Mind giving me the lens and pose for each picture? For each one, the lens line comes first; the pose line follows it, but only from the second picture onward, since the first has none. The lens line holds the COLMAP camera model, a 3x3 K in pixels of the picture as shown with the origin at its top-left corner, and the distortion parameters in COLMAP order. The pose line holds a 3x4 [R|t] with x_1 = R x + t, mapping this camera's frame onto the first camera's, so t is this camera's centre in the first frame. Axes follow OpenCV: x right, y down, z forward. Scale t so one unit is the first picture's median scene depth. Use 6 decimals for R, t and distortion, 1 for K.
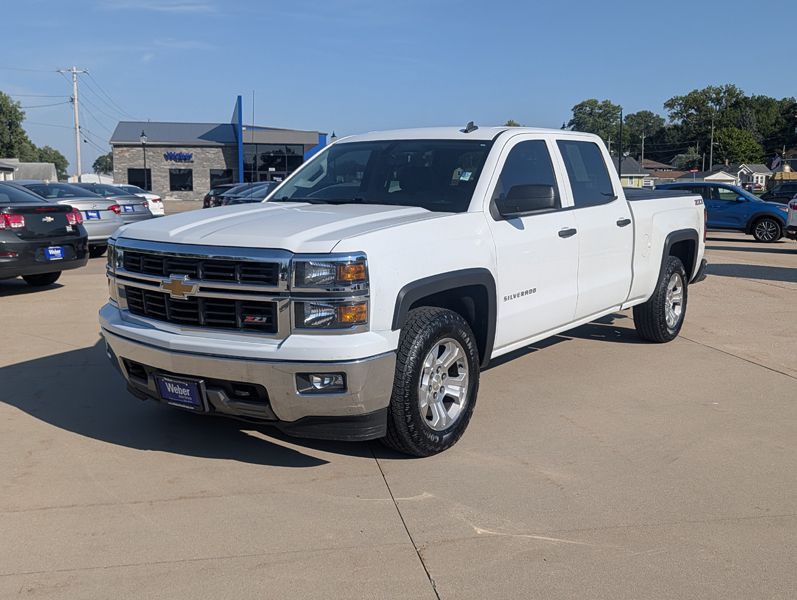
lens RADIAL K [[837.4, 0, 399.3], [0, 837.4, 301.5], [0, 0, 1]] dist [0.005805, 0.000000]
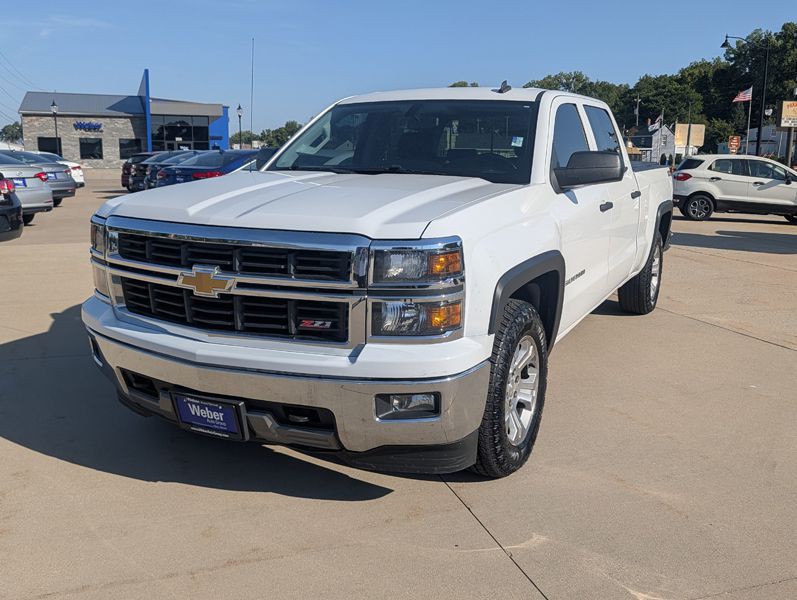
lens RADIAL K [[735.2, 0, 395.7], [0, 735.2, 298.2], [0, 0, 1]] dist [-0.003420, 0.000000]
pose [[0.990223, -0.017570, 0.138382, -0.168255], [0.010206, 0.998503, 0.053744, -0.033424], [-0.139119, -0.051806, 0.988920, 0.281348]]
